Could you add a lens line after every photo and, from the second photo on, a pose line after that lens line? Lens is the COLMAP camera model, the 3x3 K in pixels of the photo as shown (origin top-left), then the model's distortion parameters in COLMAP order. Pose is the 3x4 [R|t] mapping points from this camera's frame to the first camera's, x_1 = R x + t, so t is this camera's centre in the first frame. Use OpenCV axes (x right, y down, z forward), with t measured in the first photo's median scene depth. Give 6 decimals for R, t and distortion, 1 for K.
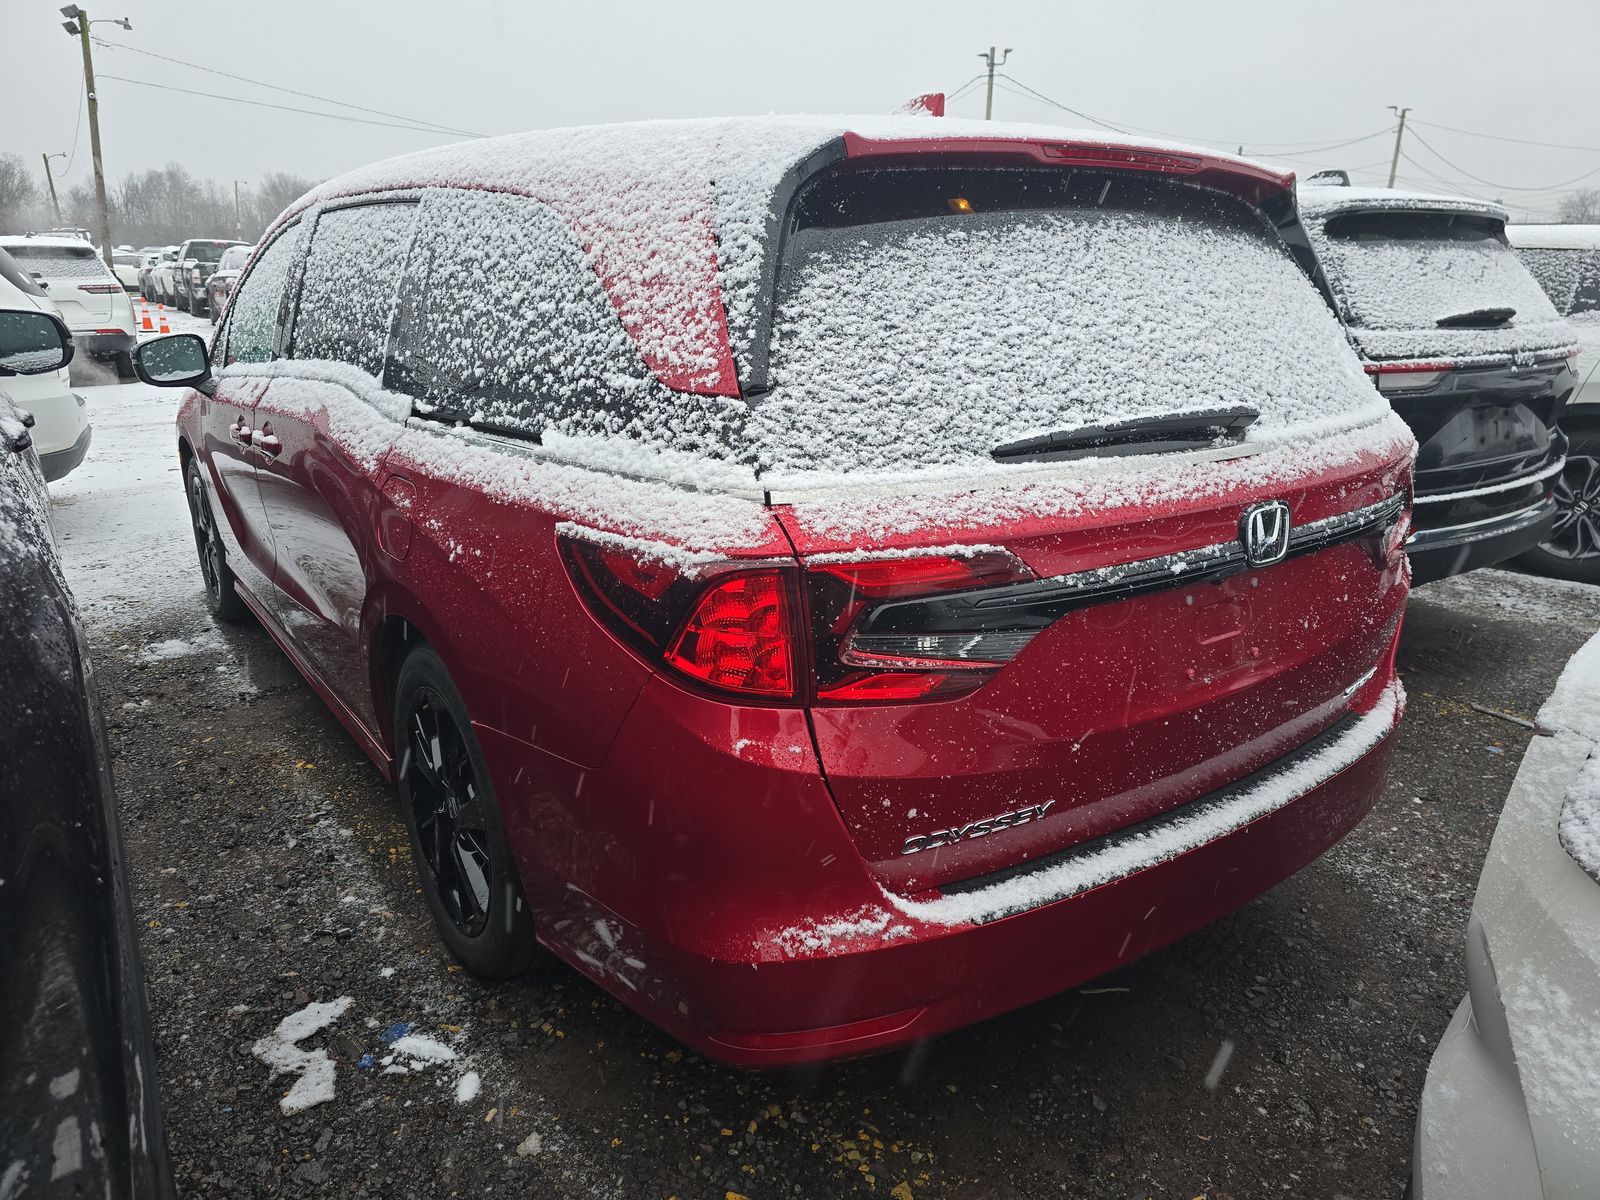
lens RADIAL K [[1082.0, 0, 800.0], [0, 1082.0, 600.0], [0, 0, 1]] dist [0.085152, -0.133895]
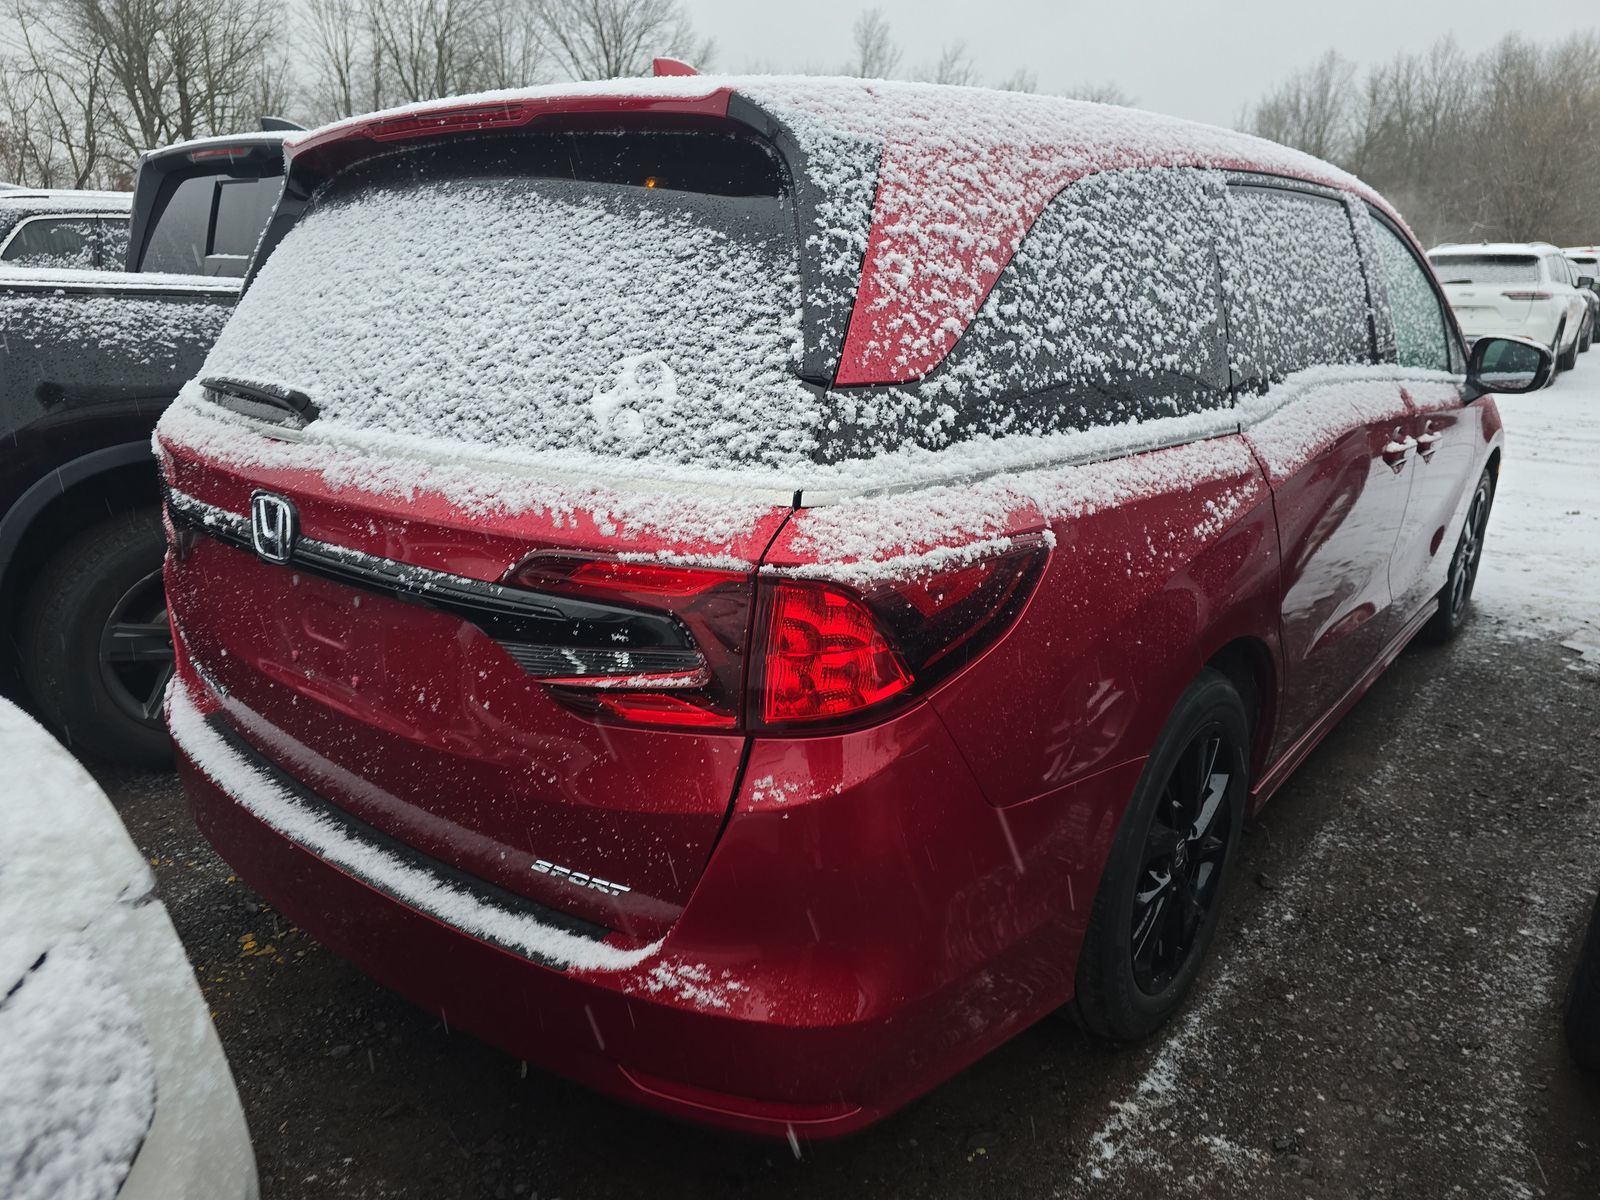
lens RADIAL K [[1079.5, 0, 809.8], [0, 1079.5, 596.7], [0, 0, 1]] dist [0.070608, -0.081969]
pose [[0.256461, 0.279762, -0.925181, 1.386016], [-0.288358, 0.935751, 0.203025, -0.317518], [0.922538, 0.214716, 0.320655, 1.116473]]
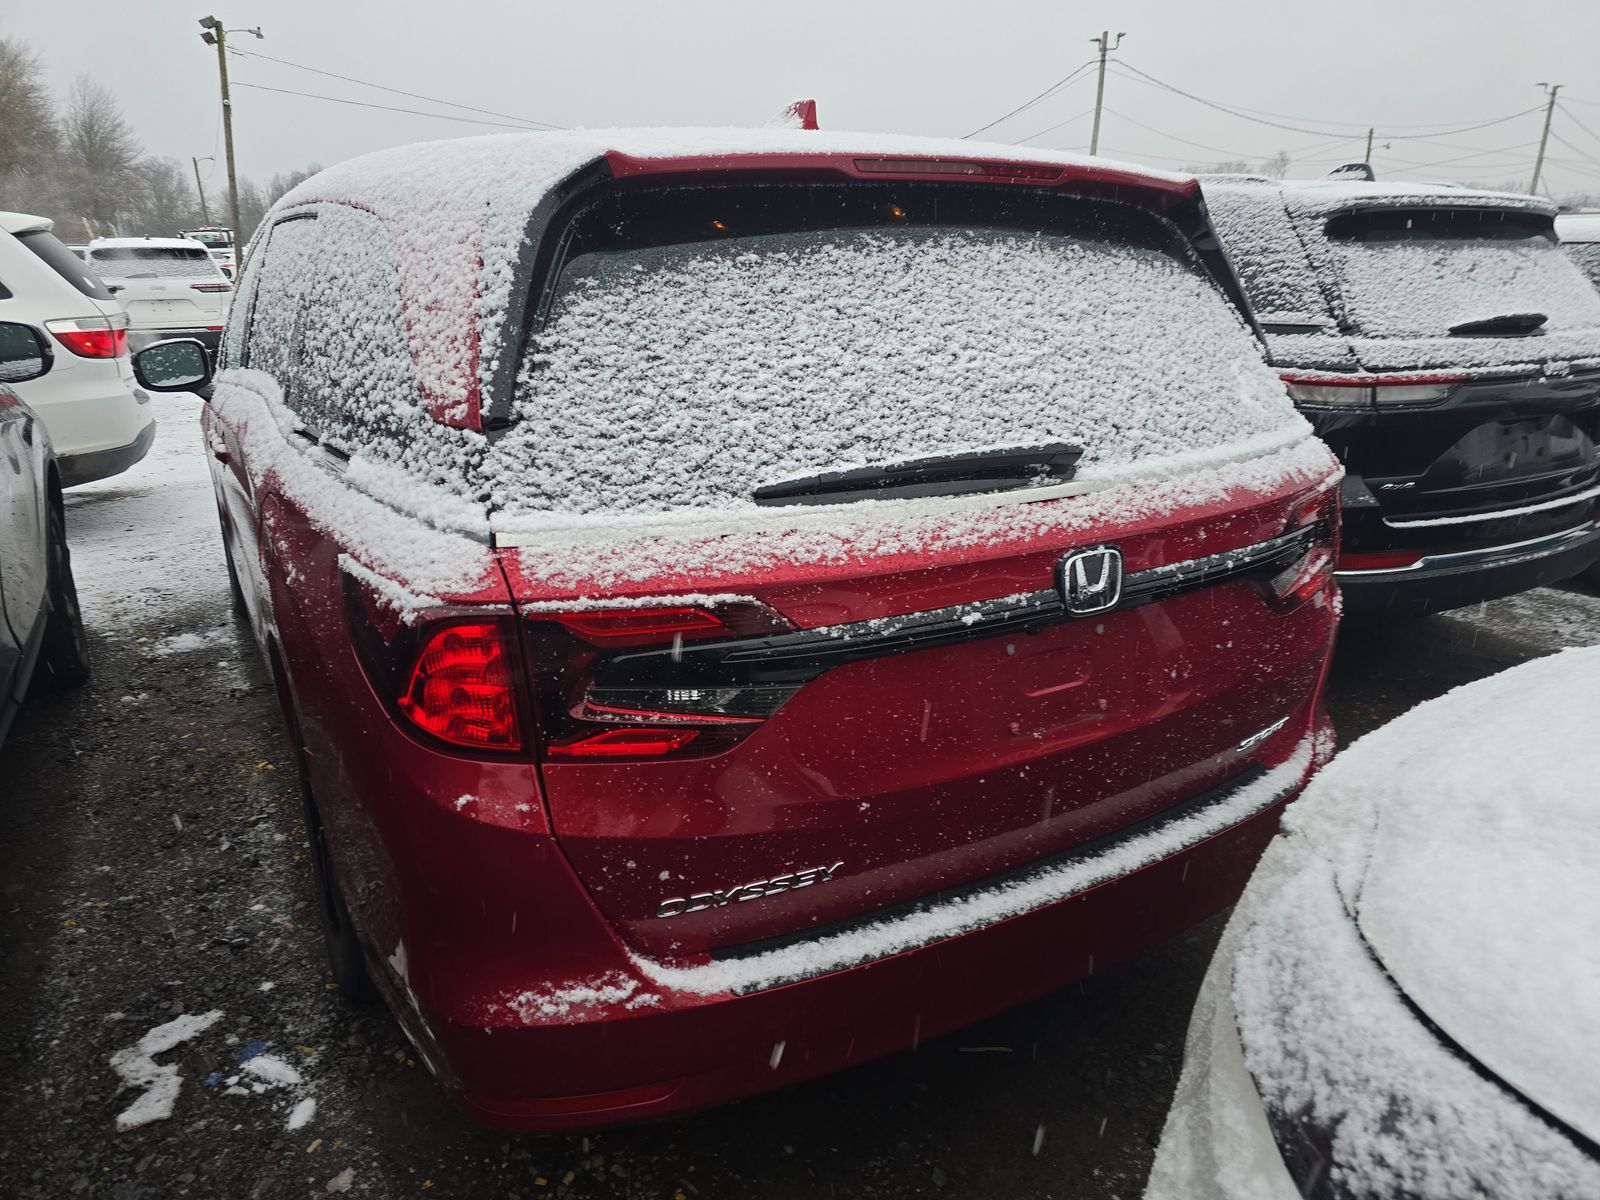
lens RADIAL K [[1079.5, 0, 809.8], [0, 1079.5, 596.7], [0, 0, 1]] dist [0.070608, -0.081969]
pose [[0.995314, 0.023827, -0.093718, 0.271999], [-0.023241, 0.999703, 0.007336, -0.047663], [0.093865, -0.005123, 0.995572, 0.068254]]
